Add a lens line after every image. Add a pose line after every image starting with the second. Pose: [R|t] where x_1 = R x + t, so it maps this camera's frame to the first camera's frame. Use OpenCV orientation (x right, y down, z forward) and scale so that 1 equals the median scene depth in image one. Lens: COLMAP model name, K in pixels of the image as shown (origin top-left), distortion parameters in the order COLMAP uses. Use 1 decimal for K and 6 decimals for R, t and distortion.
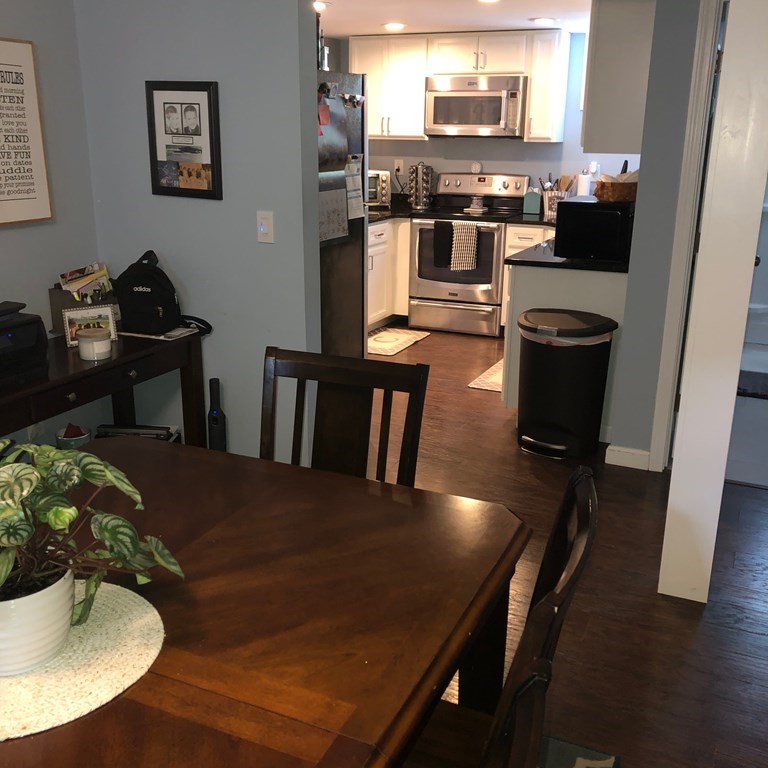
lens RADIAL K [[833.3, 0, 385.1], [0, 833.3, 390.8], [0, 0, 1]] dist [0.022719, 0.000000]
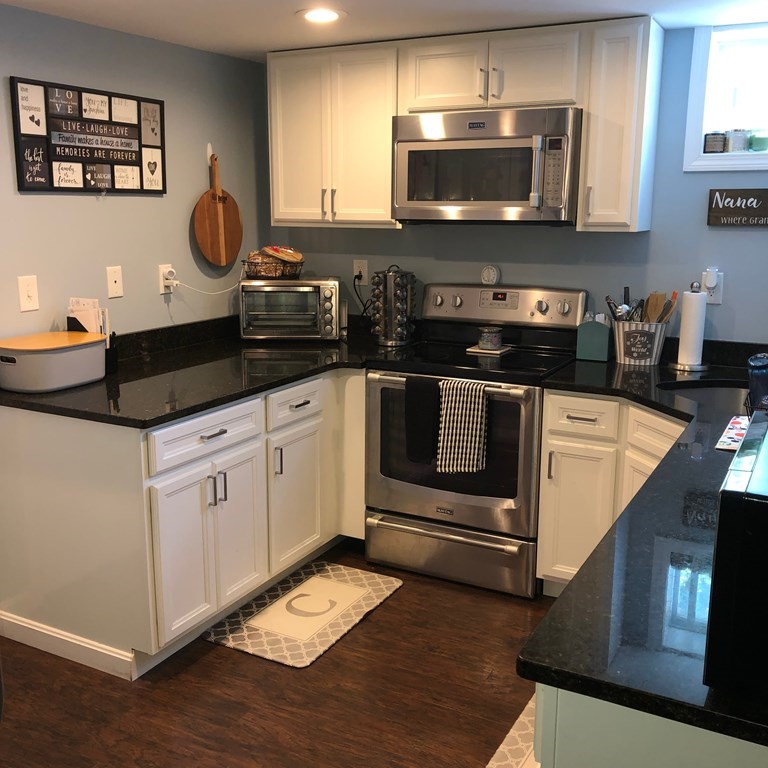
lens RADIAL K [[833.3, 0, 380.0], [0, 833.3, 378.6], [0, 0, 1]] dist [0.022719, 0.000000]
pose [[0.998151, 0.006149, -0.060465, 0.073007], [-0.012581, 0.994225, -0.106575, -0.144233], [0.059461, 0.107139, 0.992464, 0.467897]]
